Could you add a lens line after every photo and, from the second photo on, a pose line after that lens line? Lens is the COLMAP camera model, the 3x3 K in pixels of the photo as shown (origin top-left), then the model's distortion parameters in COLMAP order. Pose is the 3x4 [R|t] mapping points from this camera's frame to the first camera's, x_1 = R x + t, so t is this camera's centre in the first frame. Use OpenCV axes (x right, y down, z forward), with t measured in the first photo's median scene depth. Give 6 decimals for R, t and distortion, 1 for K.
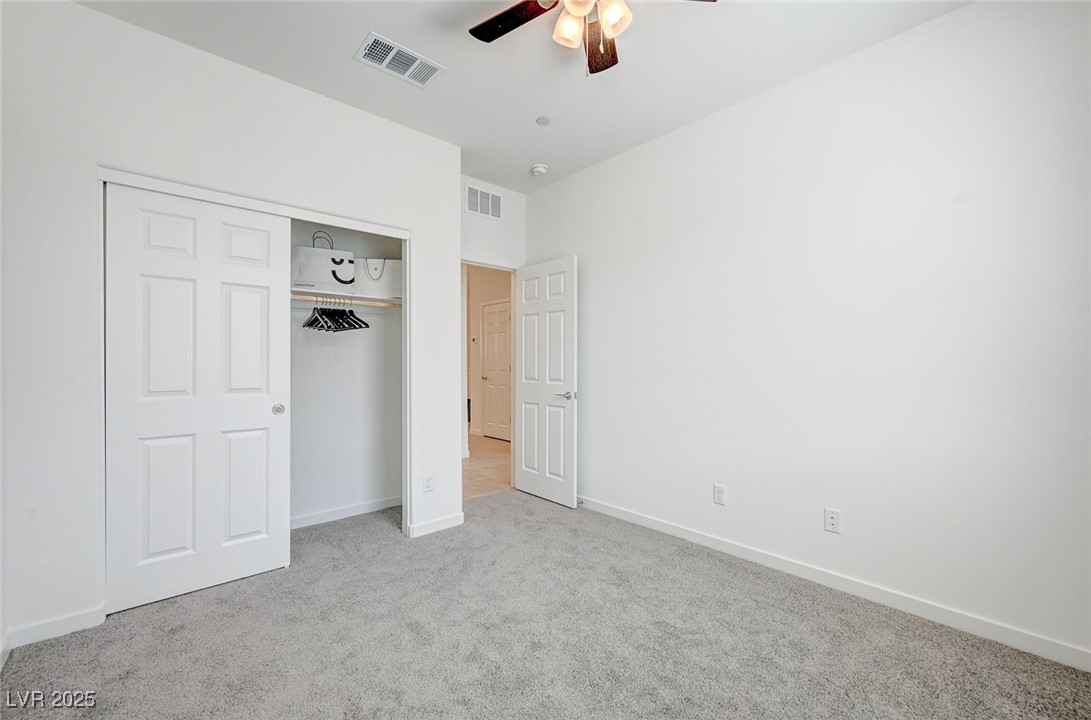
lens RADIAL K [[442.2, 0, 548.5], [0, 442.2, 365.4], [0, 0, 1]] dist [-0.001935, 0.000780]
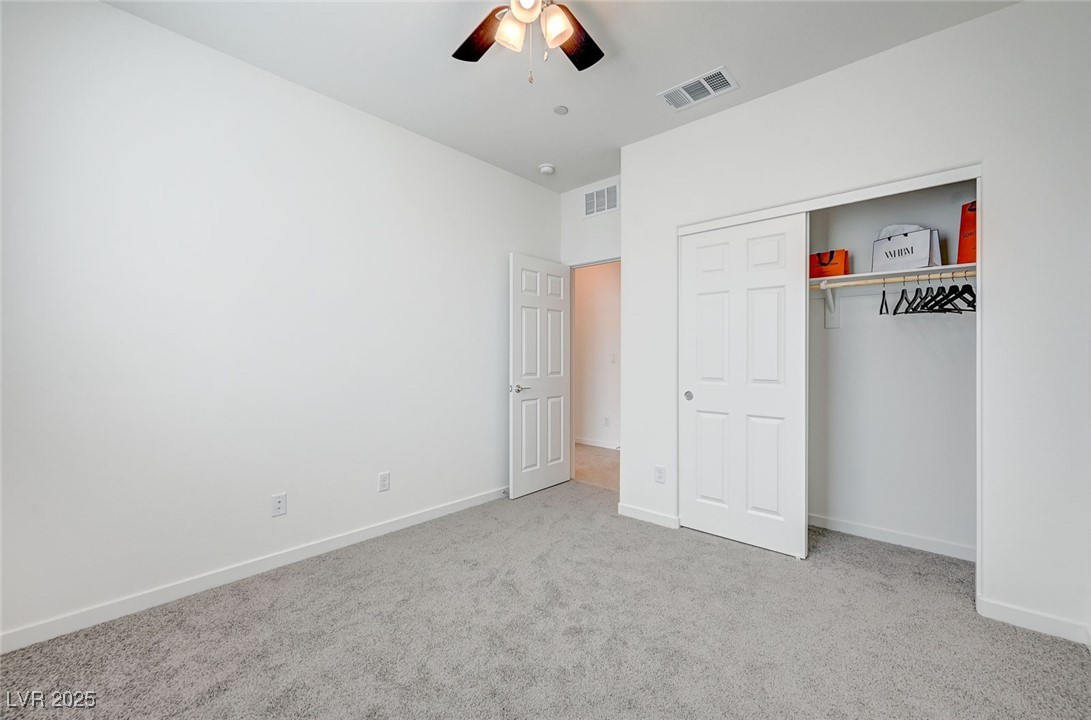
lens RADIAL K [[442.2, 0, 545.5], [0, 442.2, 356.2], [0, 0, 1]] dist [-0.001935, 0.000780]
pose [[0.097493, -0.002266, -0.995234, 0.349012], [-0.005165, 0.999983, -0.002783, -0.001087], [0.995223, 0.005412, 0.097480, 0.311970]]
